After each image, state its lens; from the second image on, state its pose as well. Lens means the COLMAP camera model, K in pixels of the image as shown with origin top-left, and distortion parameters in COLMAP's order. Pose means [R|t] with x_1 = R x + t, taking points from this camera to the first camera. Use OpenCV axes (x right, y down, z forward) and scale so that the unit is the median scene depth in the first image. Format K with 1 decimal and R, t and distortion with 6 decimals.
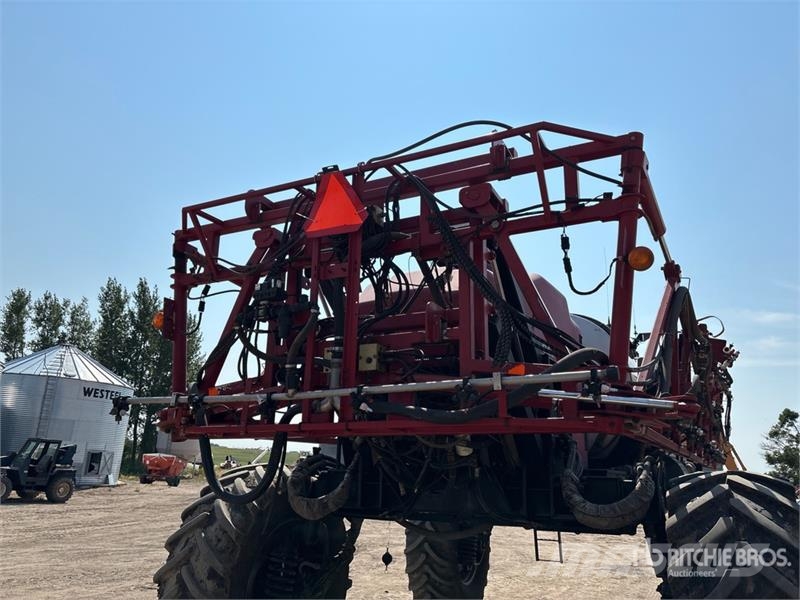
lens RADIAL K [[611.8, 0, 400.0], [0, 611.8, 300.0], [0, 0, 1]] dist [0.026117, -0.048956]
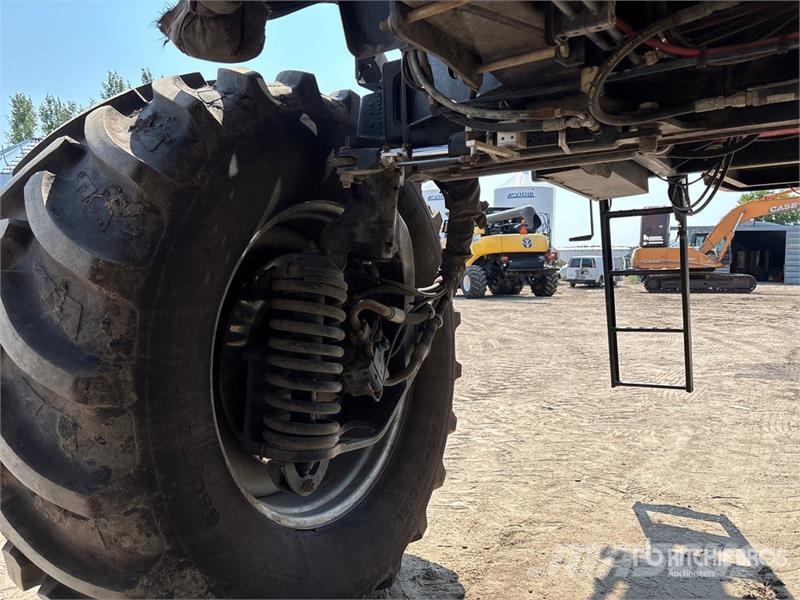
lens RADIAL K [[611.8, 0, 400.0], [0, 611.8, 300.0], [0, 0, 1]] dist [0.026117, -0.048956]
pose [[0.992297, -0.054549, -0.111226, 0.022526], [0.086683, 0.947164, 0.308815, 0.040713], [0.088504, -0.316078, 0.944596, 0.105656]]
